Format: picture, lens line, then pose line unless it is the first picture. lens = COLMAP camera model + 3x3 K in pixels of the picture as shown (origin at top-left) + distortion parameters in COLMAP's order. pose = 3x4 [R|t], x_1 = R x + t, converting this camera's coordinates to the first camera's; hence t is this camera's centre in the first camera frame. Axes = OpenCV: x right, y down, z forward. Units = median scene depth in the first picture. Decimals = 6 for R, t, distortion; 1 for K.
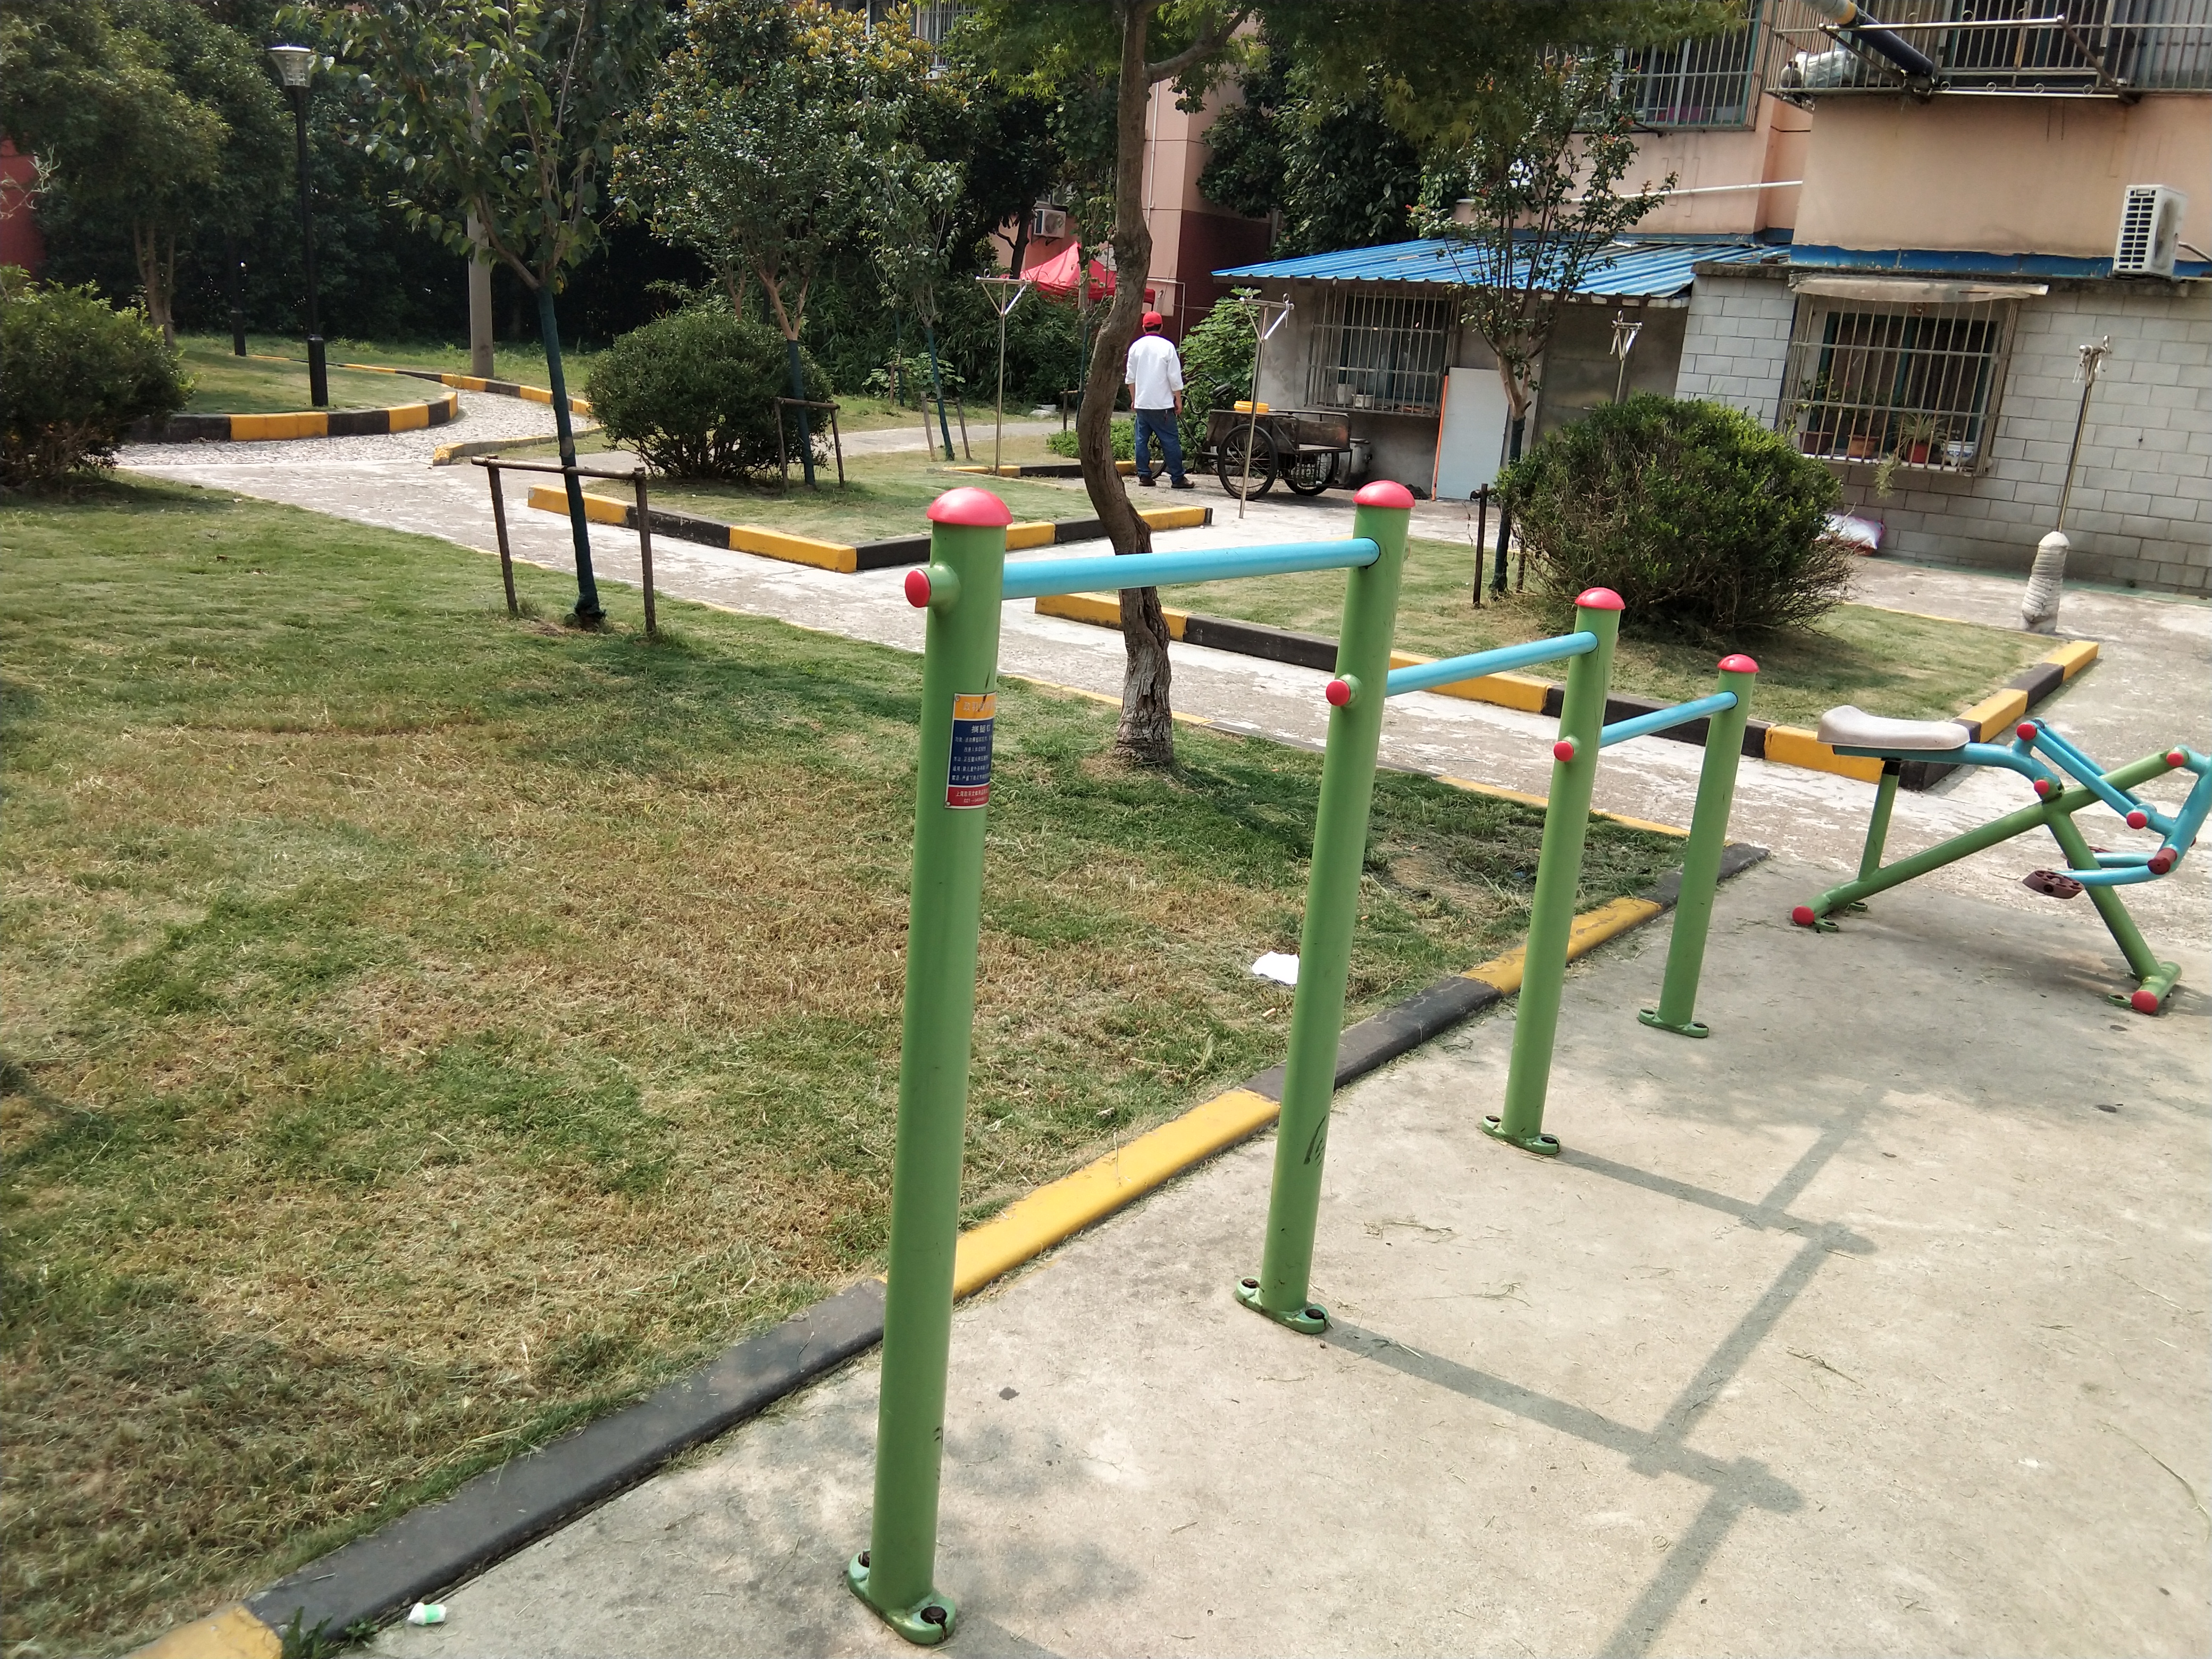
lens RADIAL K [[1660.6, 0, 1106.0], [0, 1660.6, 829.5], [0, 0, 1]] dist [0.080792, -0.133323]
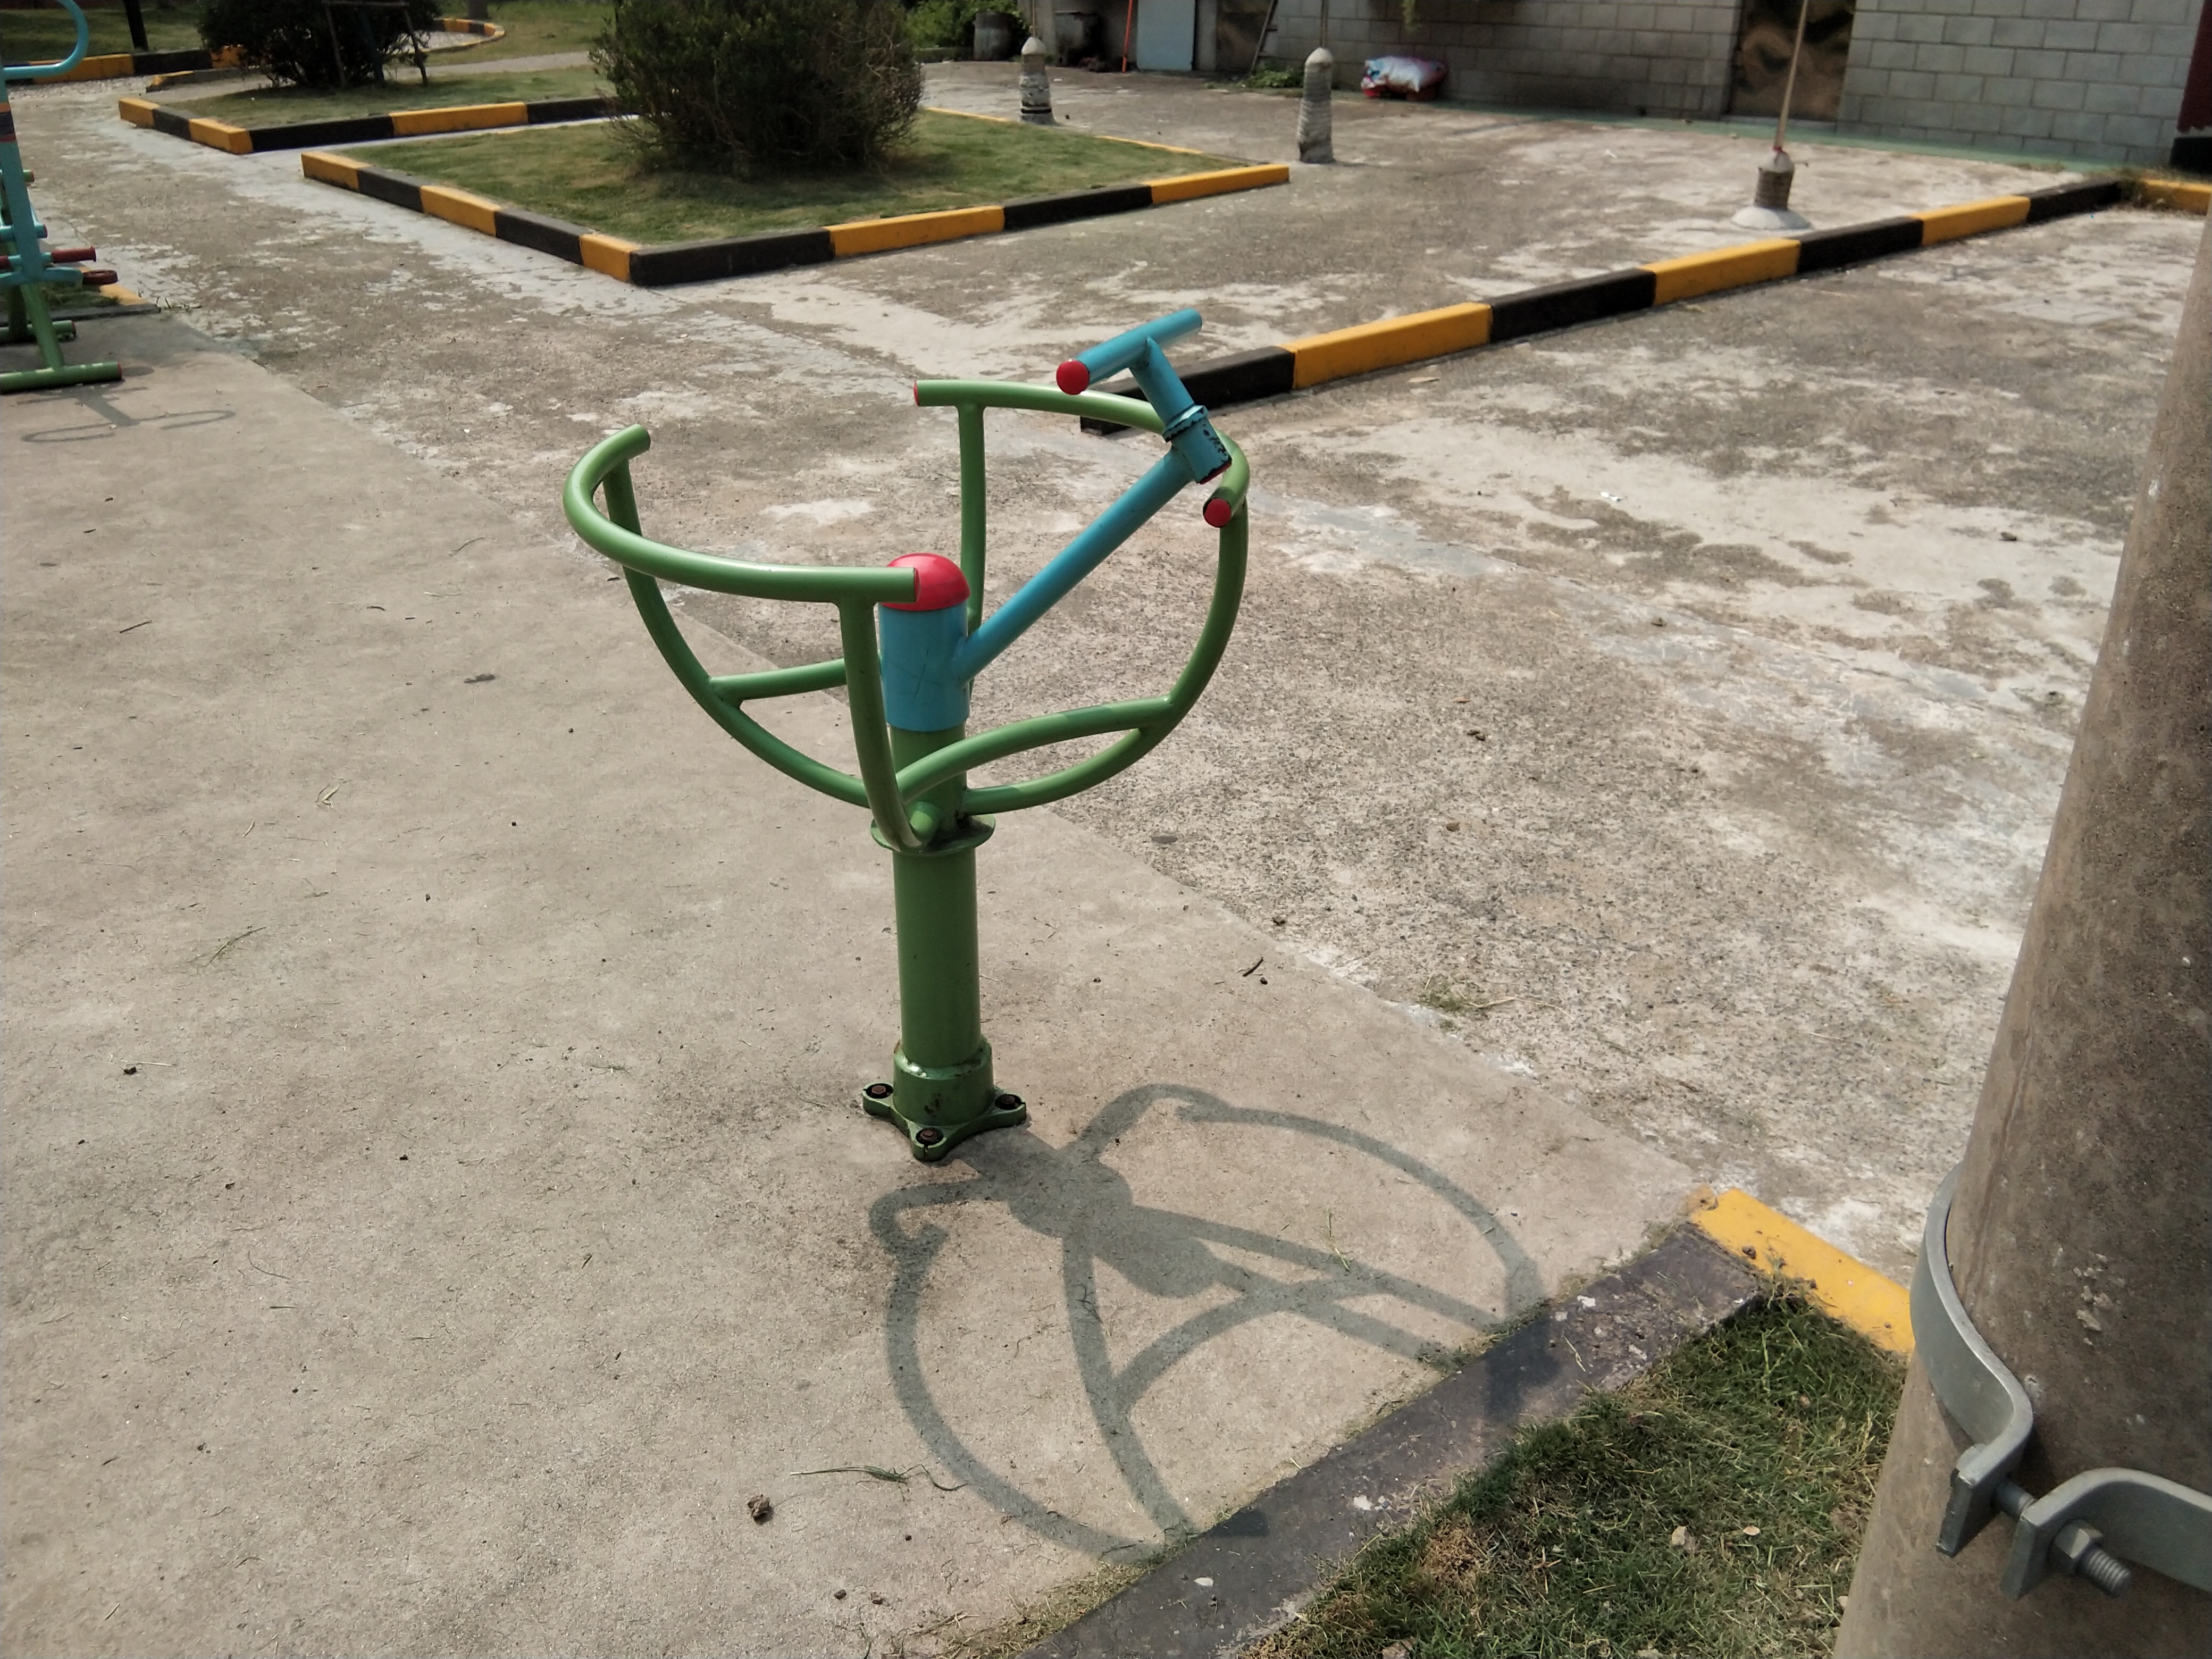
lens RADIAL K [[1708.0, 0, 1098.2], [0, 1708.0, 801.8], [0, 0, 1]] dist [0.098511, -0.149681]
pose [[0.971851, 0.036347, -0.232777, 0.753801], [0.003517, 0.985680, 0.168589, 0.084381], [0.235572, -0.164662, 0.957806, -0.039197]]
